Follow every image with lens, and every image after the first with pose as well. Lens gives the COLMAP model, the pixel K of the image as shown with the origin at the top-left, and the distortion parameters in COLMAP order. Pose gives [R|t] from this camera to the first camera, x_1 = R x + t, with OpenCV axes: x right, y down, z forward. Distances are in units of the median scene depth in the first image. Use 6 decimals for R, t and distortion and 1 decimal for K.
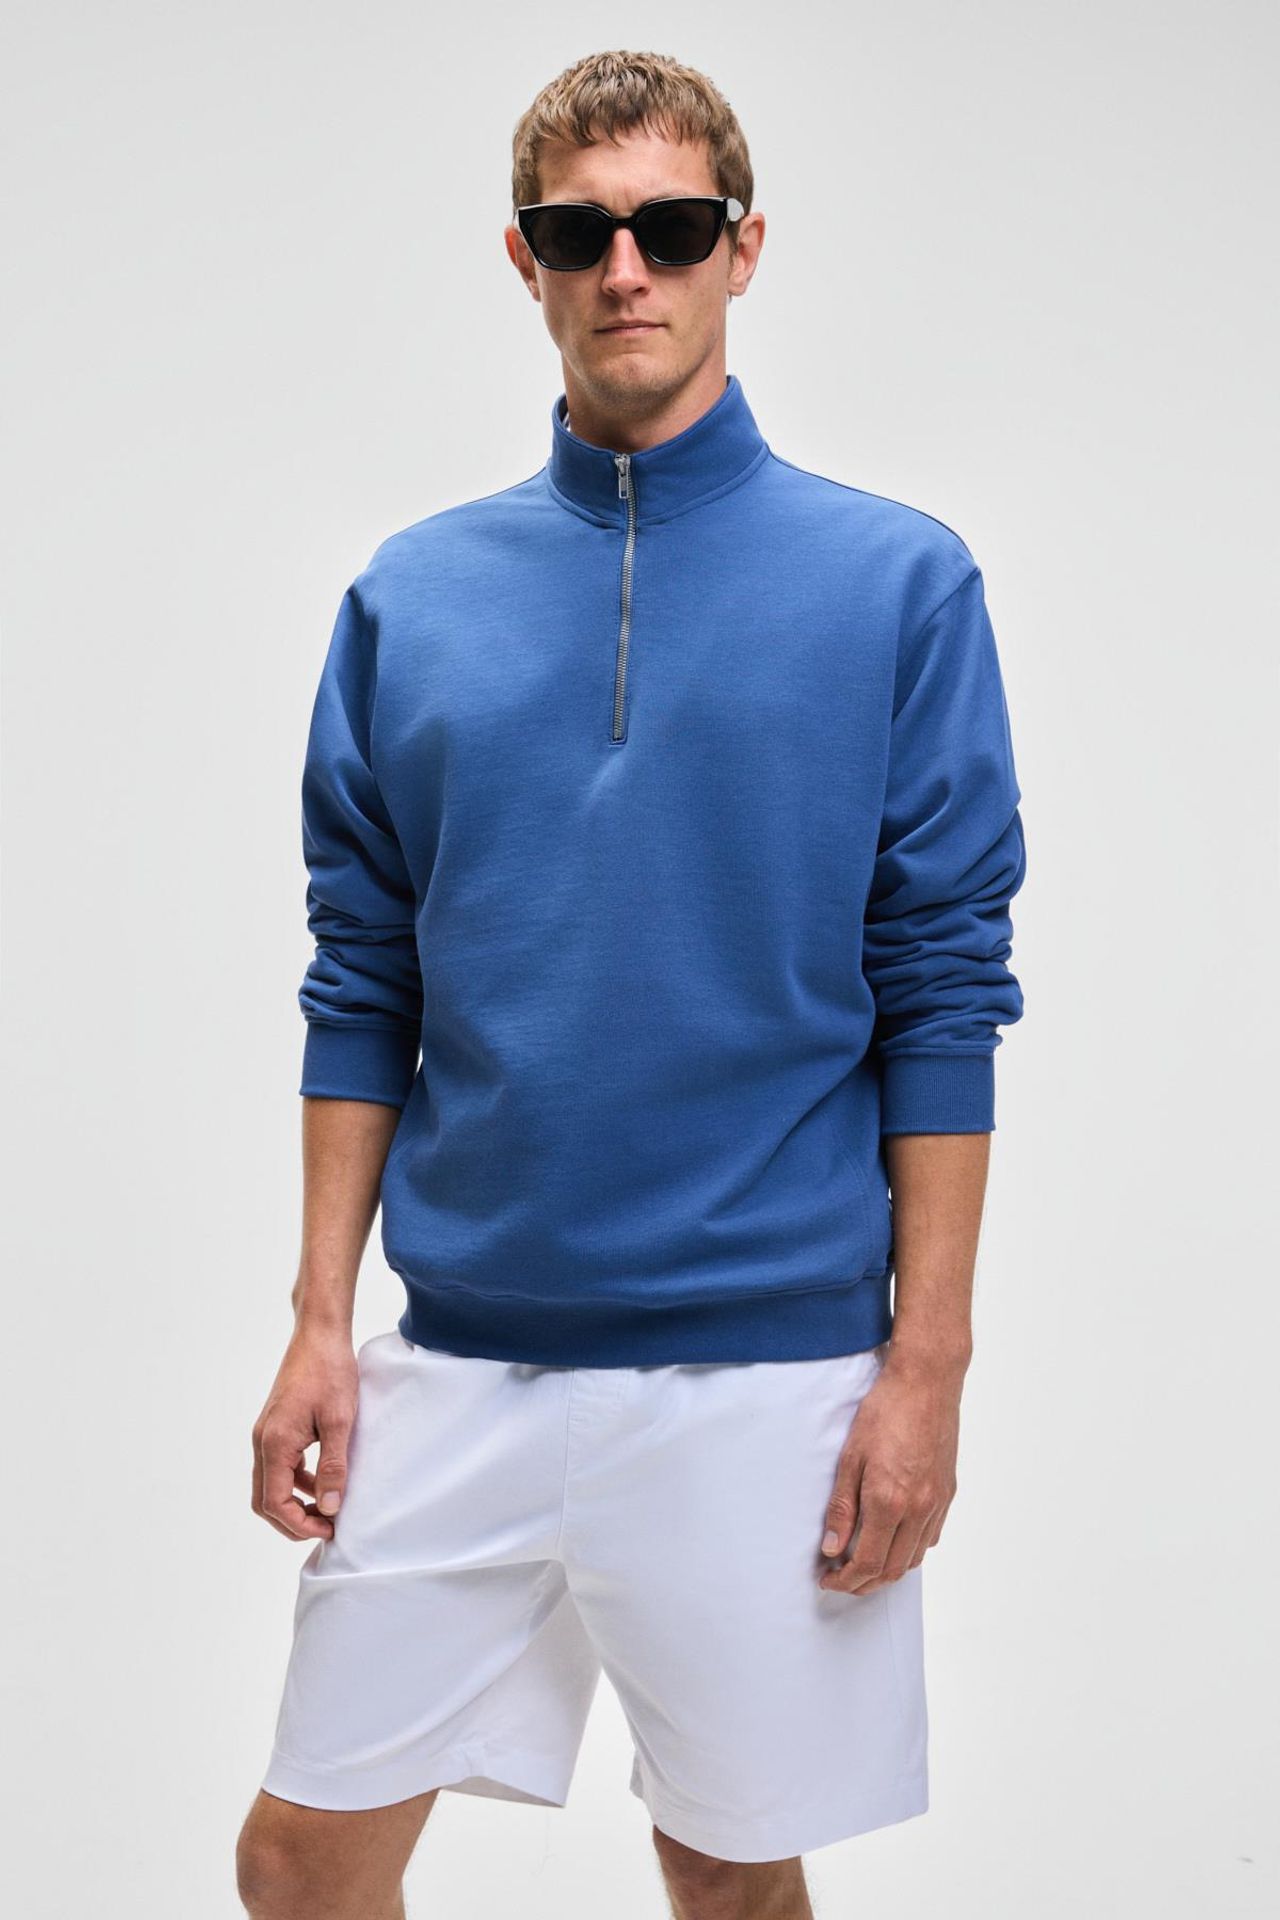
lens RADIAL K [[2774.5, 0, 641.8], [0, 2774.5, 963.1], [0, 0, 1]] dist [-0.043101, 0.000000]
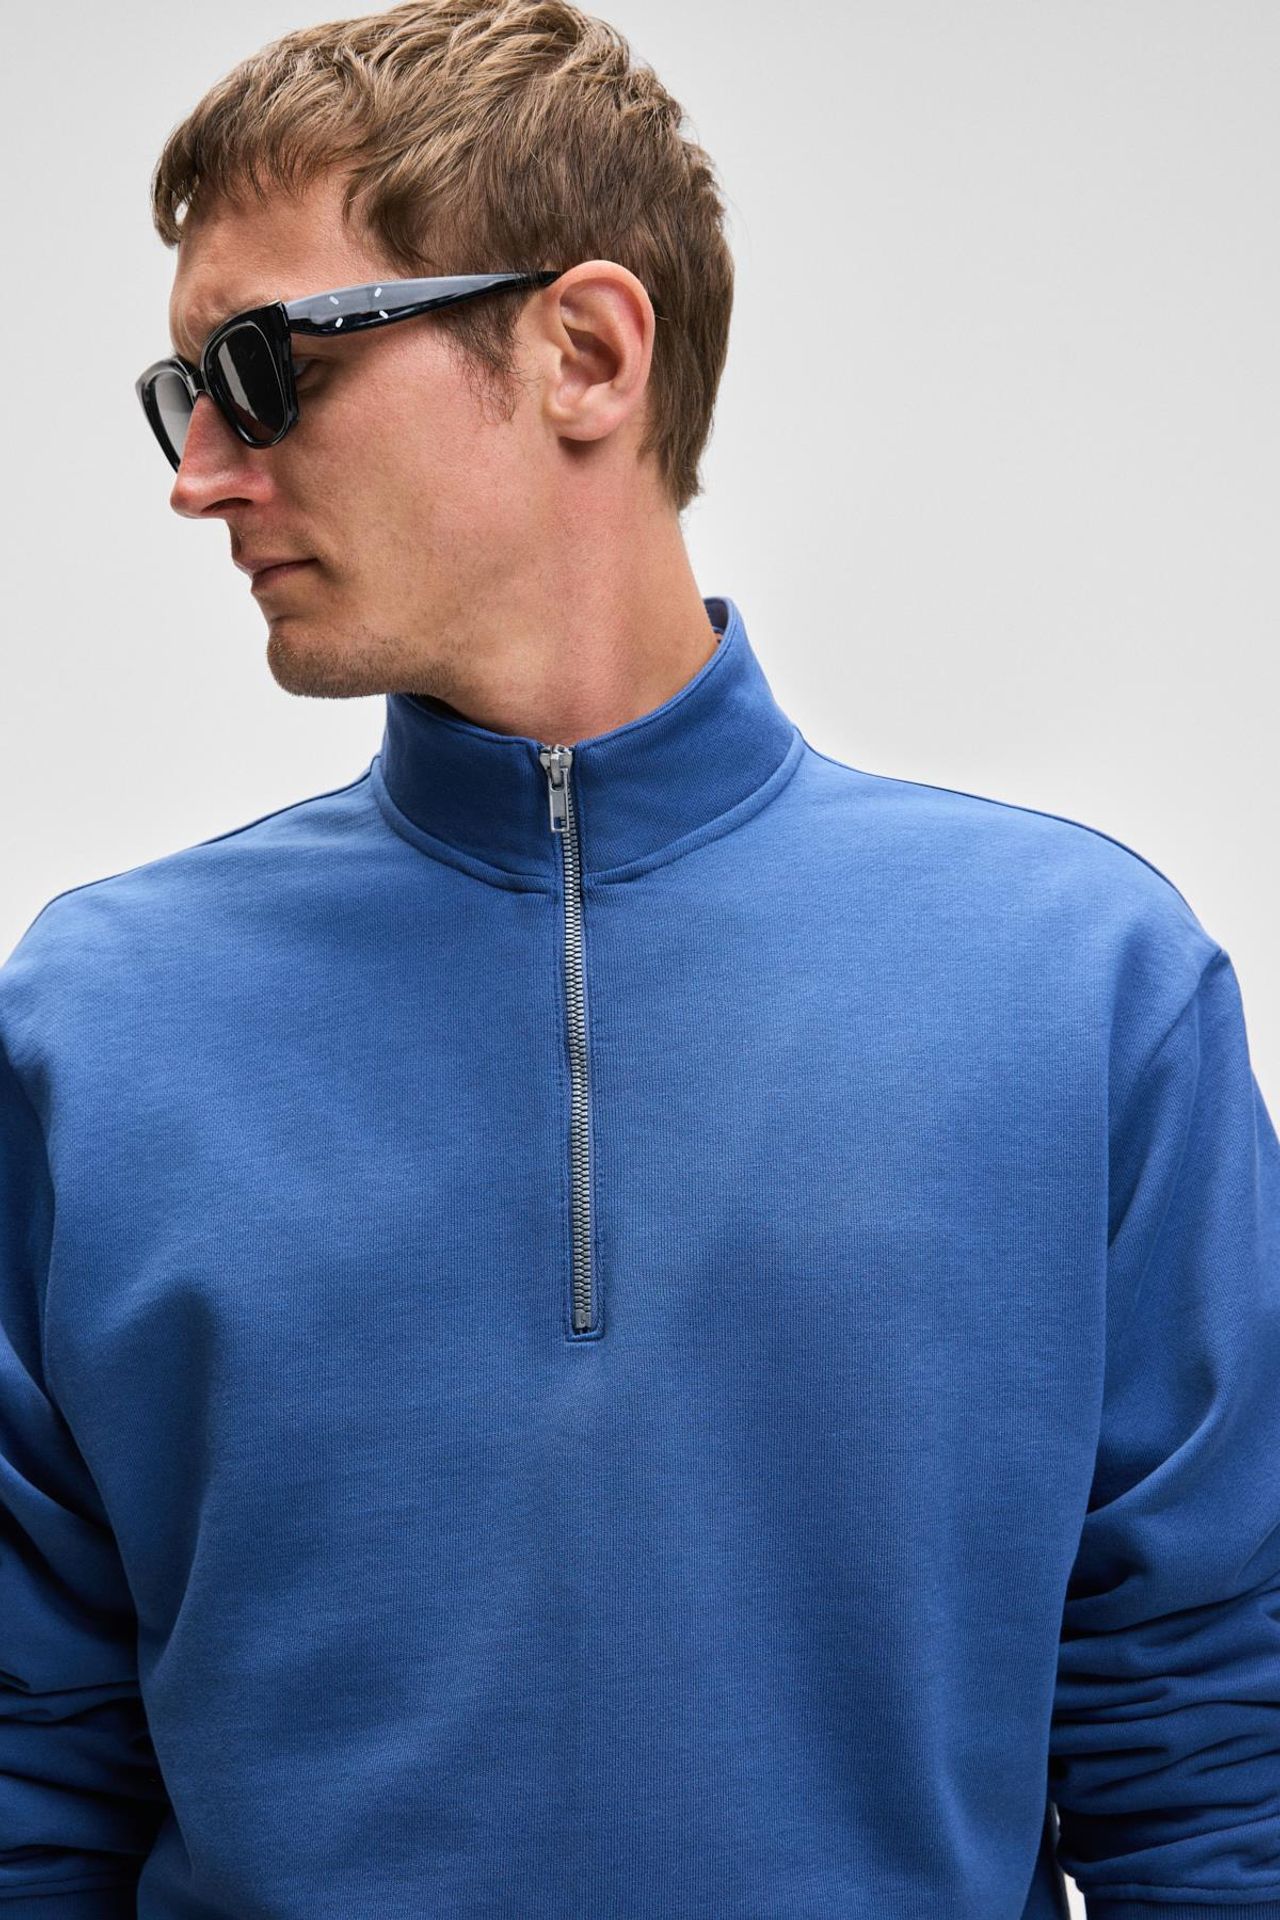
lens RADIAL K [[2559.3, 0, 641.2], [0, 2559.3, 957.2], [0, 0, 1]] dist [-0.025947, 0.000000]
pose [[0.985056, -0.031917, 0.169250, -0.066589], [0.050197, 0.993220, -0.104853, -0.090324], [-0.164755, 0.111782, 0.979980, 0.513975]]
